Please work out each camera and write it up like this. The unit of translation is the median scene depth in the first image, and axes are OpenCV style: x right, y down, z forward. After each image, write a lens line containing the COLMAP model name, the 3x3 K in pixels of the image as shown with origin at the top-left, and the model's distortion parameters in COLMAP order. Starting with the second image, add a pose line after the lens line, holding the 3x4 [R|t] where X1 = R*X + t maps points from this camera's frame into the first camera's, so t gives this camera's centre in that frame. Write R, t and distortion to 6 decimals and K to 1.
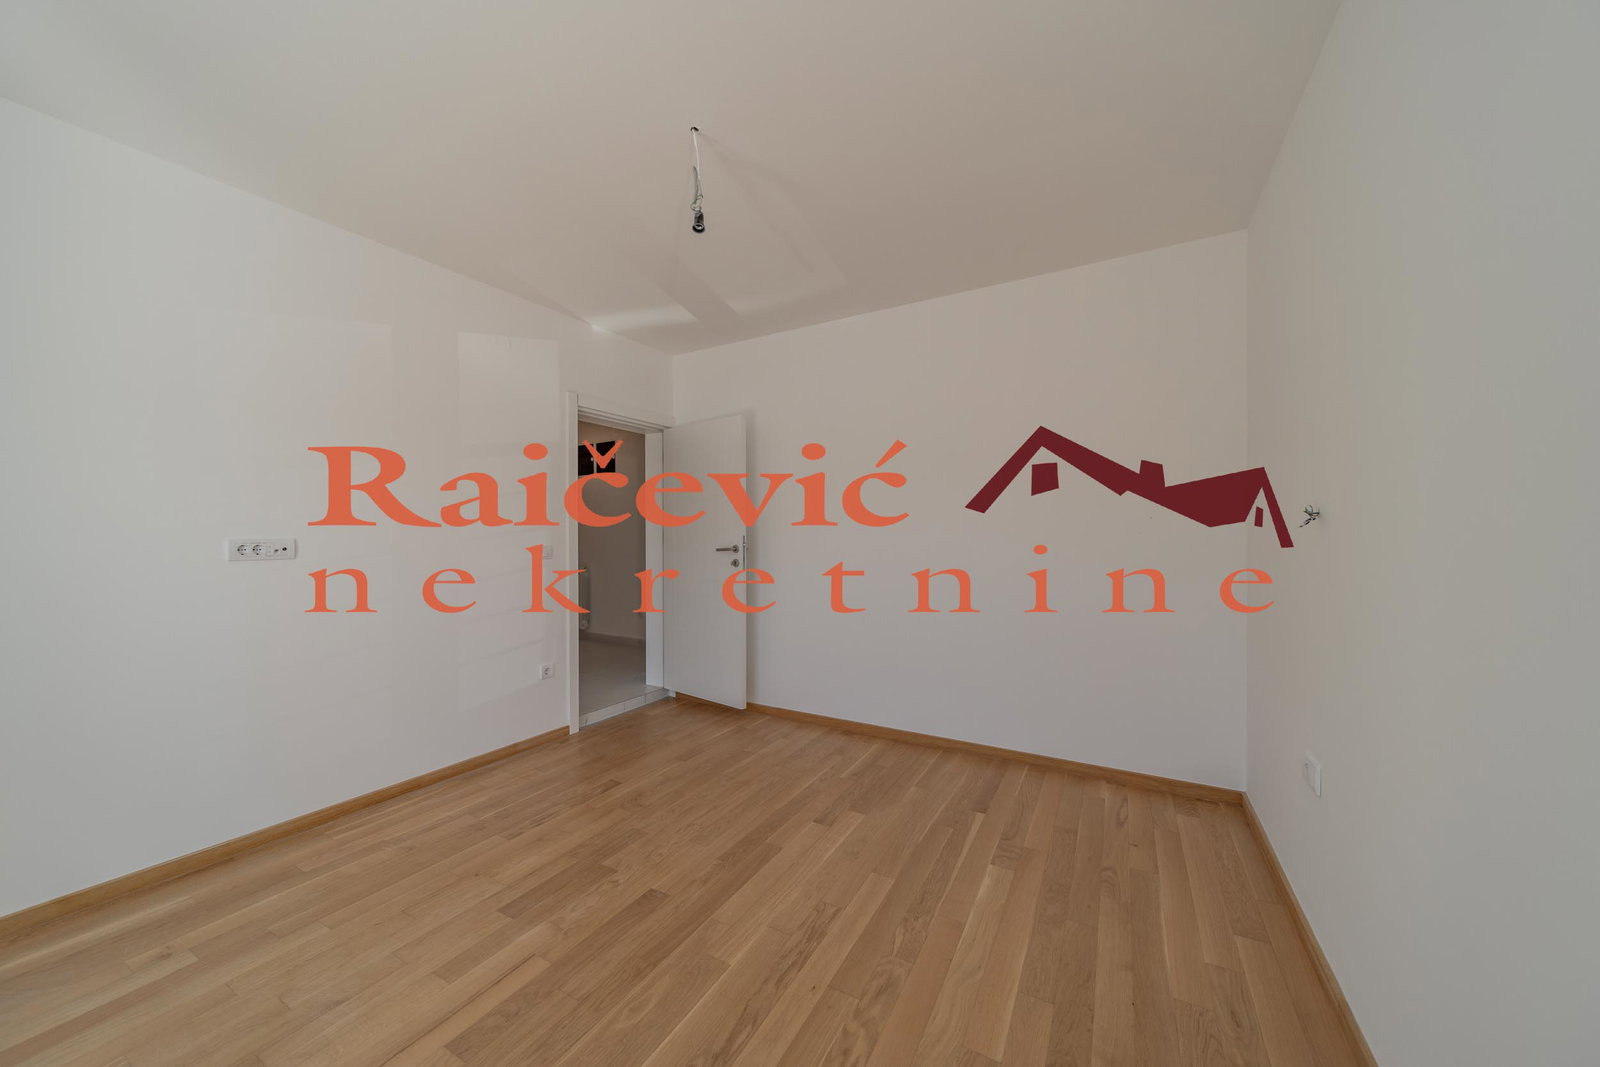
lens RADIAL K [[577.8, 0, 800.0], [0, 577.8, 533.5], [0, 0, 1]] dist [0.001959, 0.000103]
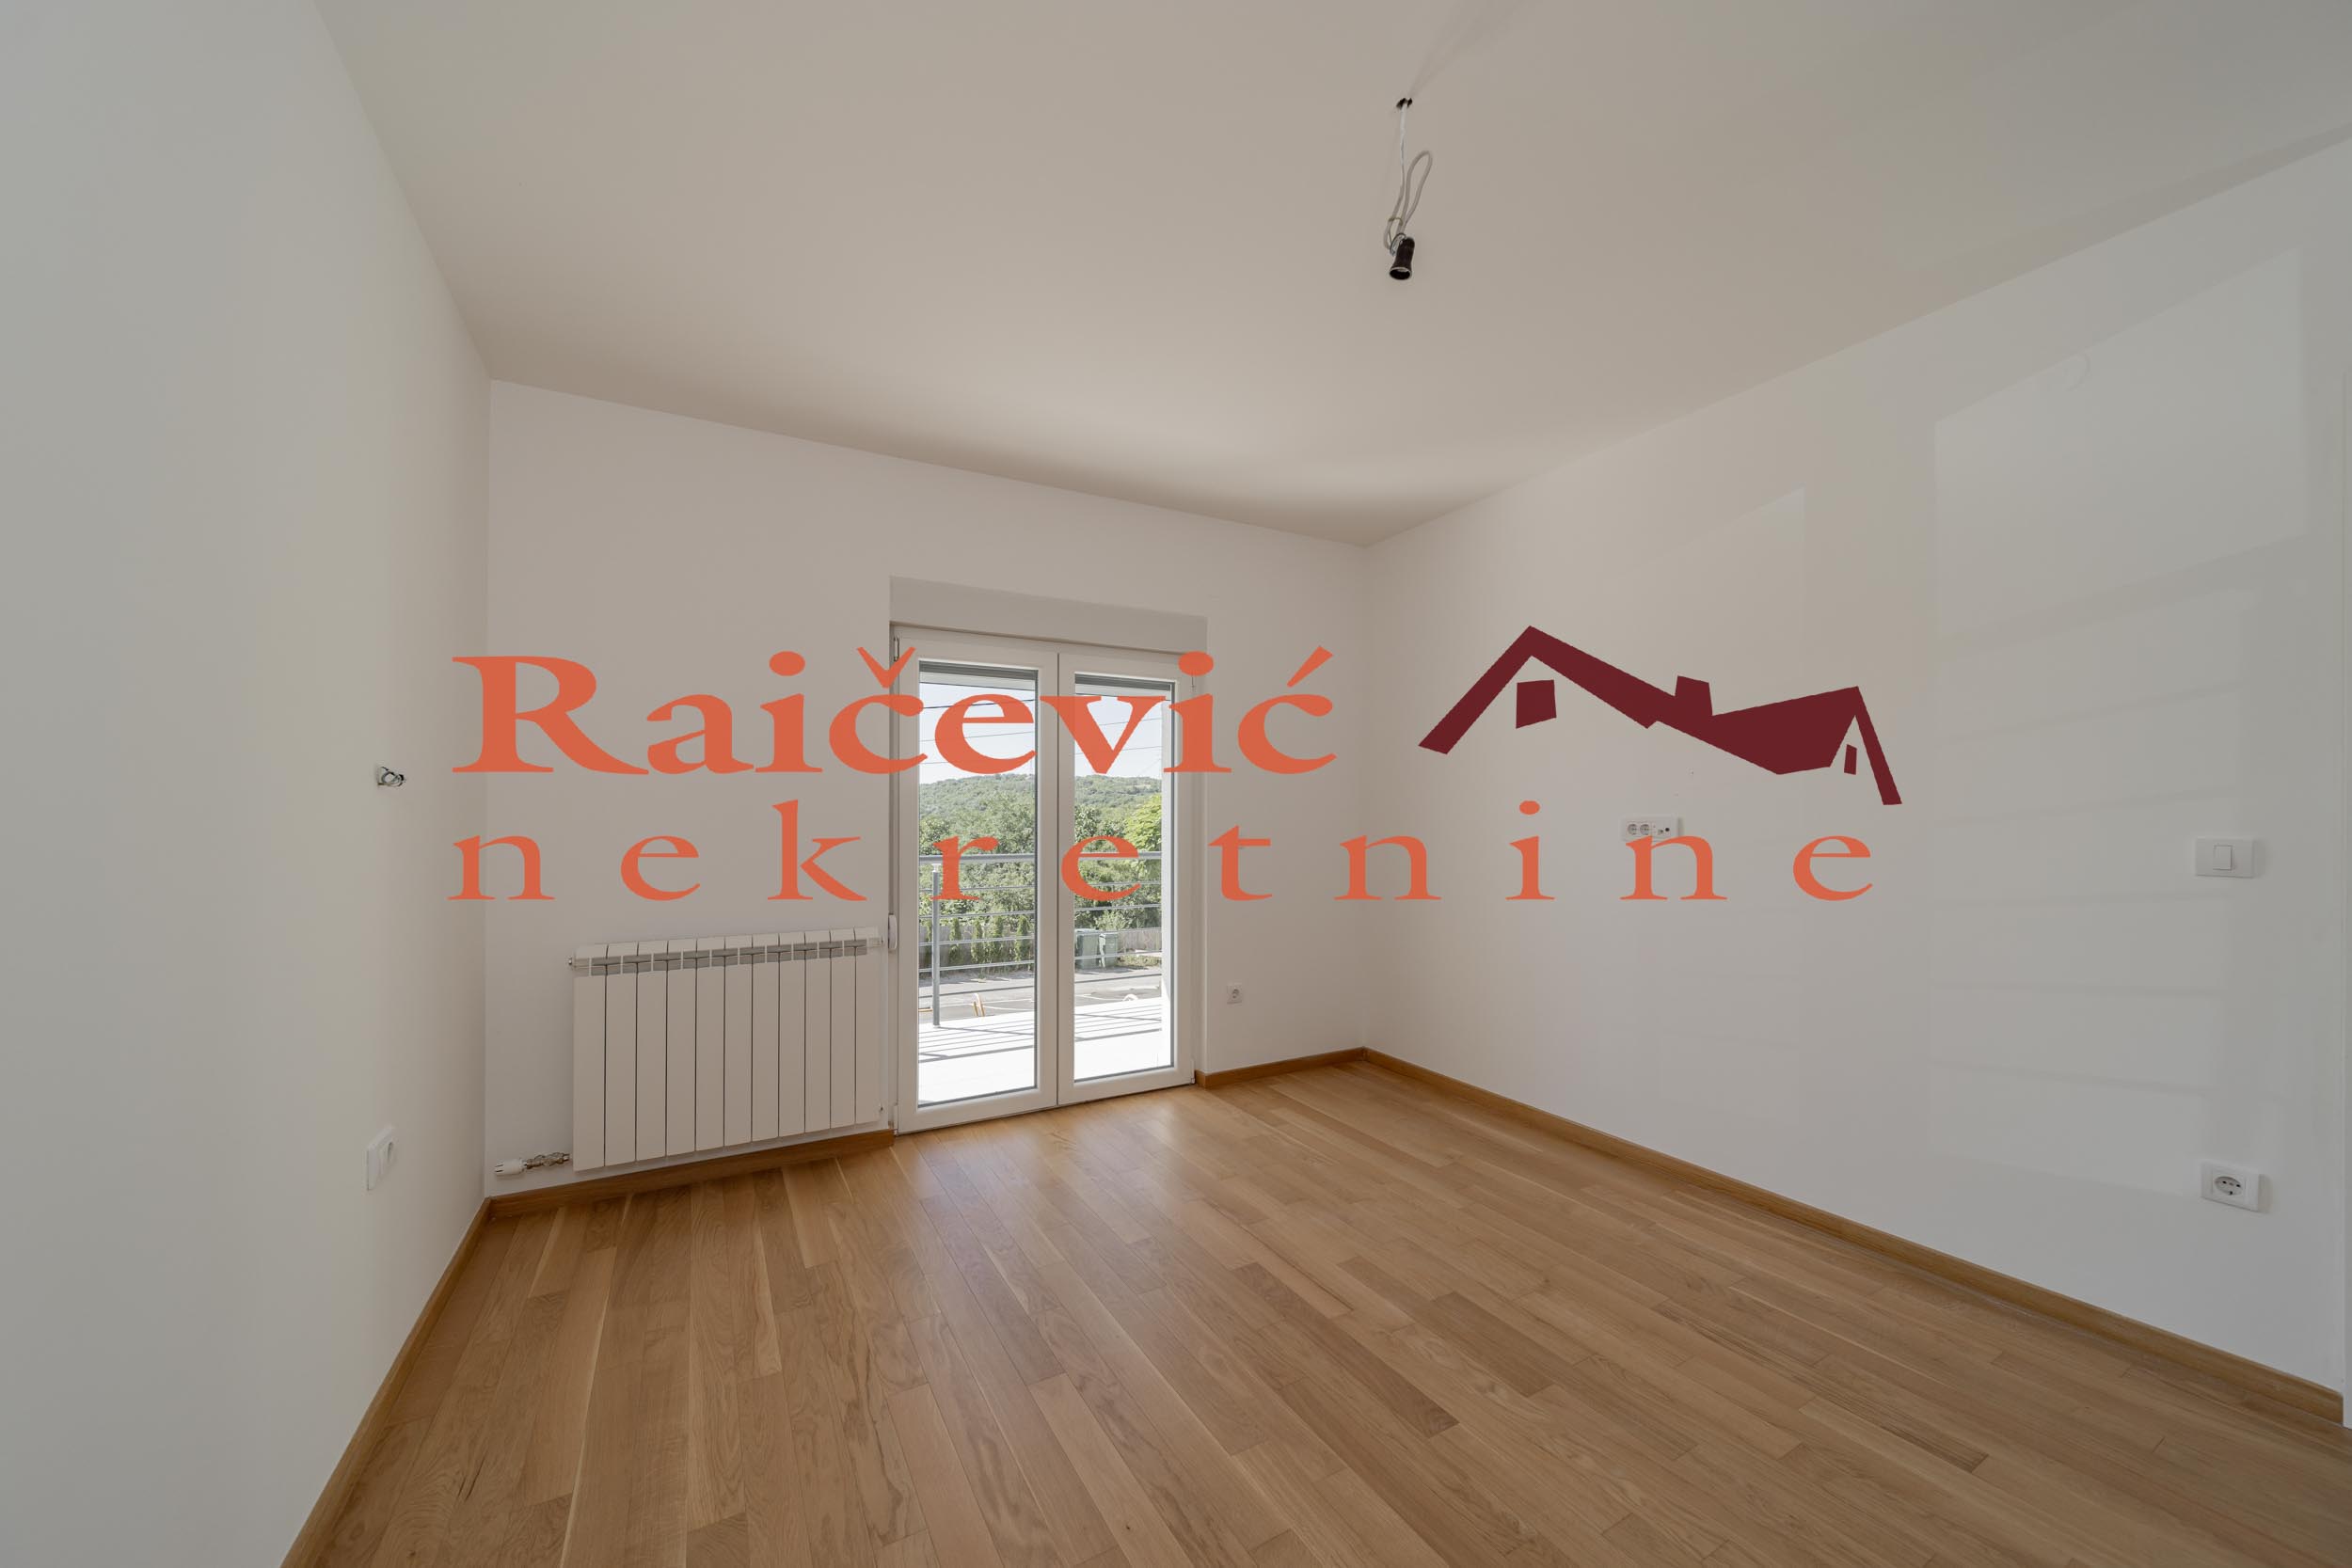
lens RADIAL K [[858.1, 0, 1168.4], [0, 858.1, 796.7], [0, 0, 1]] dist [-0.000693, -0.000146]
pose [[-0.534461, -0.015540, -0.845050, 0.670633], [0.005079, 0.999754, -0.021597, 0.002886], [0.845178, -0.015835, -0.534250, 1.288563]]
